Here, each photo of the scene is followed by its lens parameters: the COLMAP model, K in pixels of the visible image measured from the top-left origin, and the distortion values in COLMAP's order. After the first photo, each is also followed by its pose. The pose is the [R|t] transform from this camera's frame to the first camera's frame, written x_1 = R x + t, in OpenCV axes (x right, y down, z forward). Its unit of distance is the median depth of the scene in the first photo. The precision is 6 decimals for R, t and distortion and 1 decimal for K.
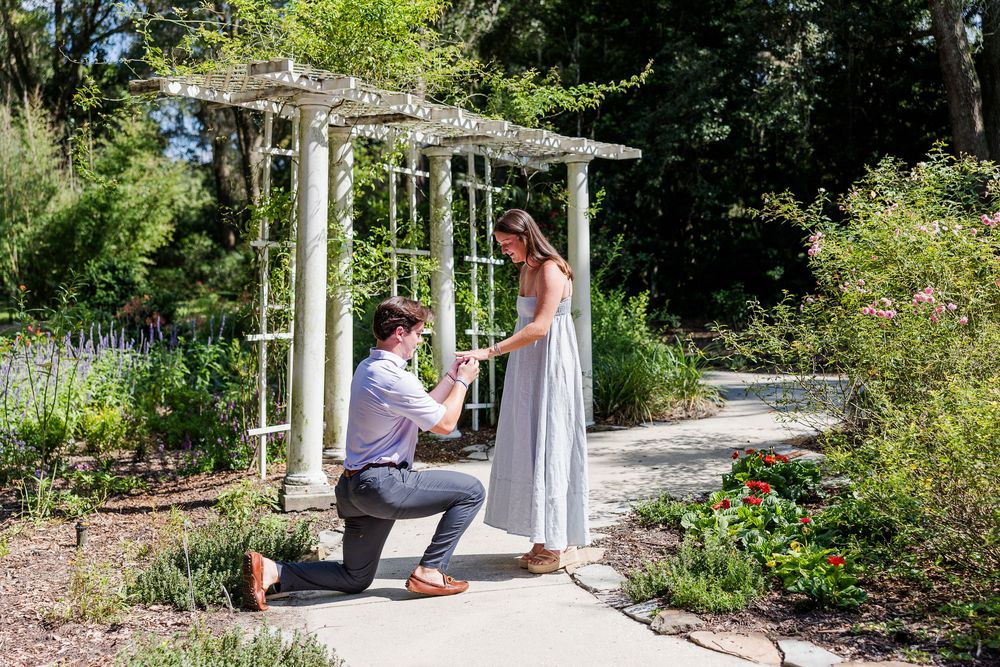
lens RADIAL K [[1291.7, 0, 518.8], [0, 1291.7, 331.6], [0, 0, 1]] dist [0.006930, 0.010627]
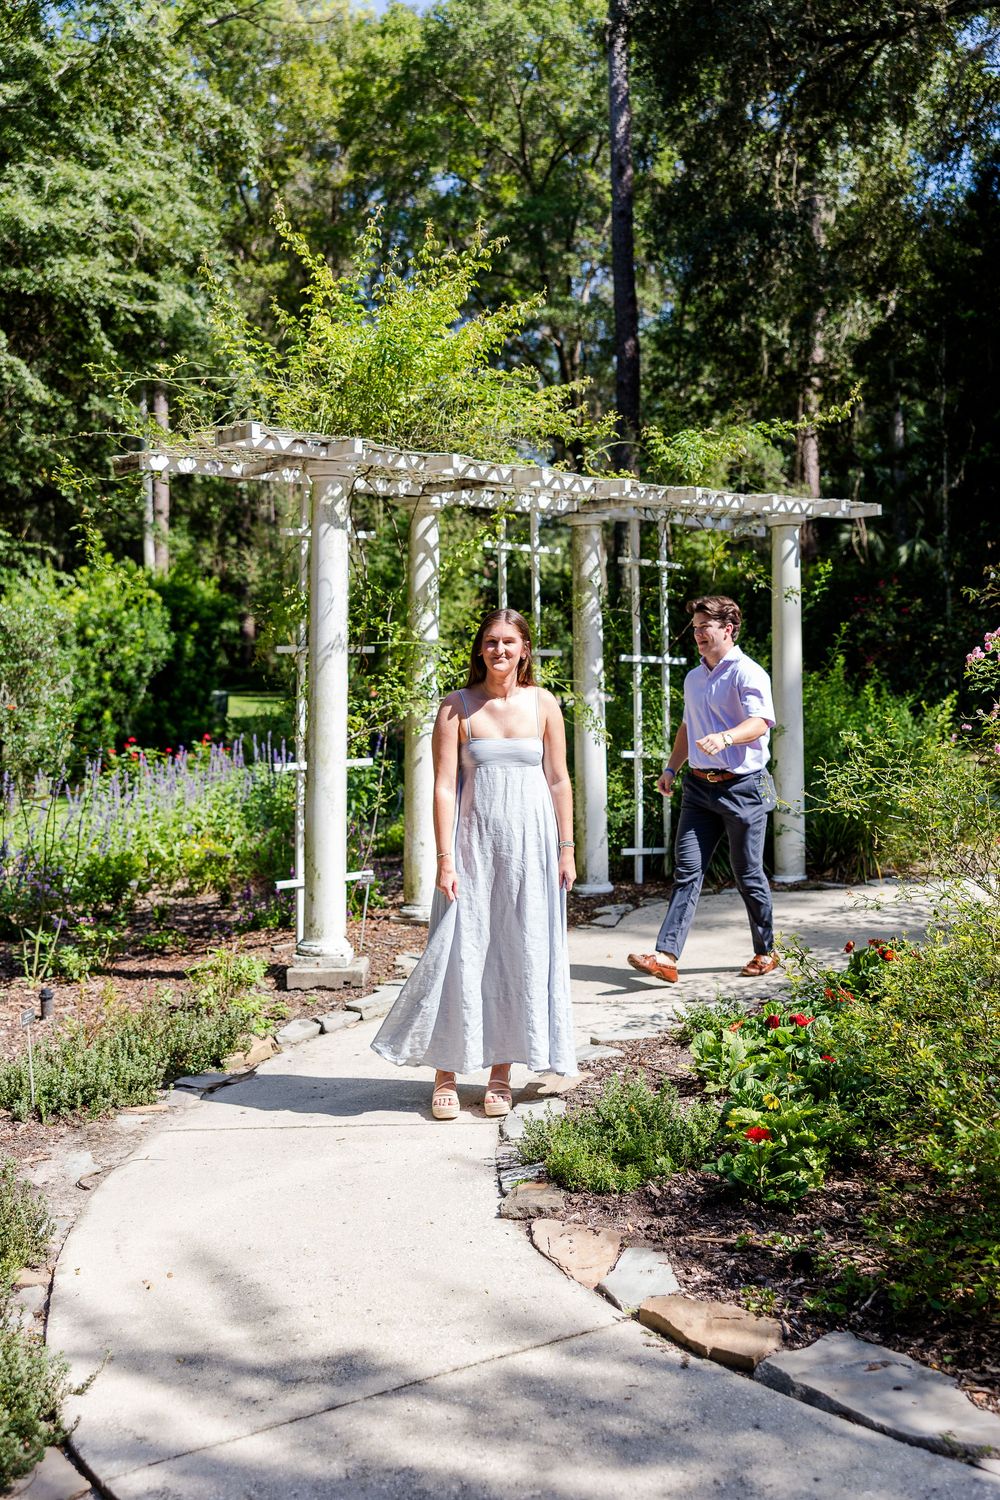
lens RADIAL K [[1606.6, 0, 496.9], [0, 1606.6, 754.3], [0, 0, 1]] dist [-0.008564, 0.025328]
pose [[0.948804, 0.009998, -0.315708, 0.214254], [-0.002987, 0.999738, 0.022682, -0.024055], [0.315852, -0.020578, 0.948585, 0.087006]]
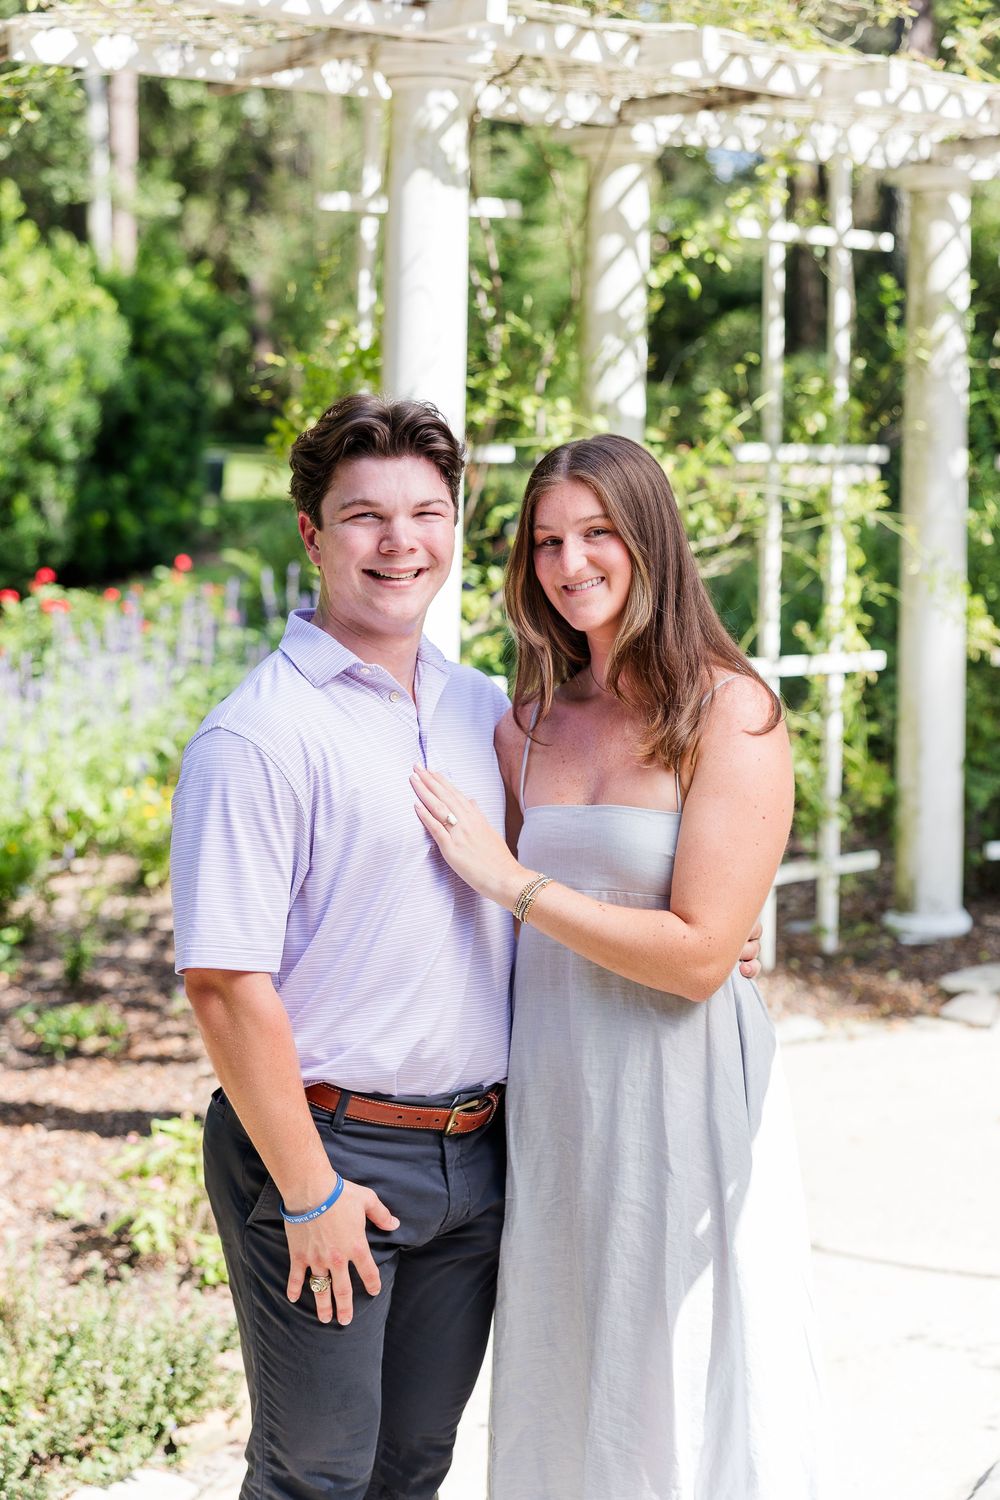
lens RADIAL K [[2424.0, 0, 480.7], [0, 2424.0, 750.2], [0, 0, 1]] dist [-0.003279, -0.053878]
pose [[0.926246, 0.058591, -0.372338, 0.097075], [-0.017308, 0.993414, 0.113266, -0.057724], [0.376522, -0.098468, 0.921160, 0.324286]]
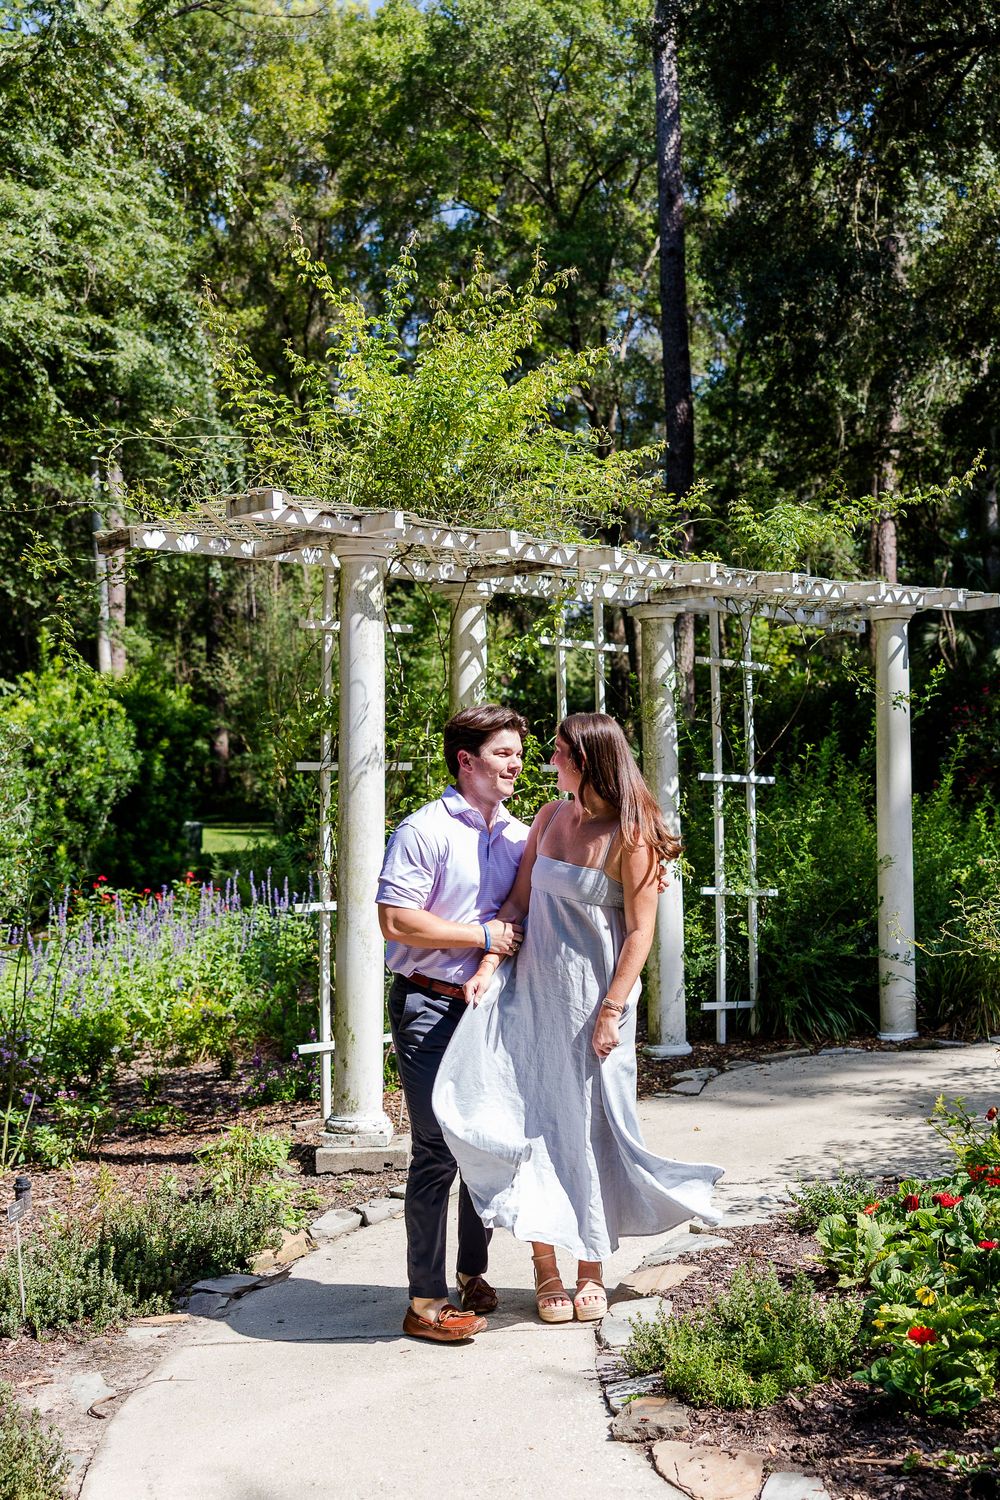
lens RADIAL K [[1892.4, 0, 612.0], [0, 1892.4, 924.4], [0, 0, 1]] dist [0.012230, -0.006536]
pose [[0.964516, 0.007751, -0.263911, 0.187816], [0.002190, 0.999300, 0.037355, -0.021028], [0.264016, -0.036607, 0.963823, 0.088808]]
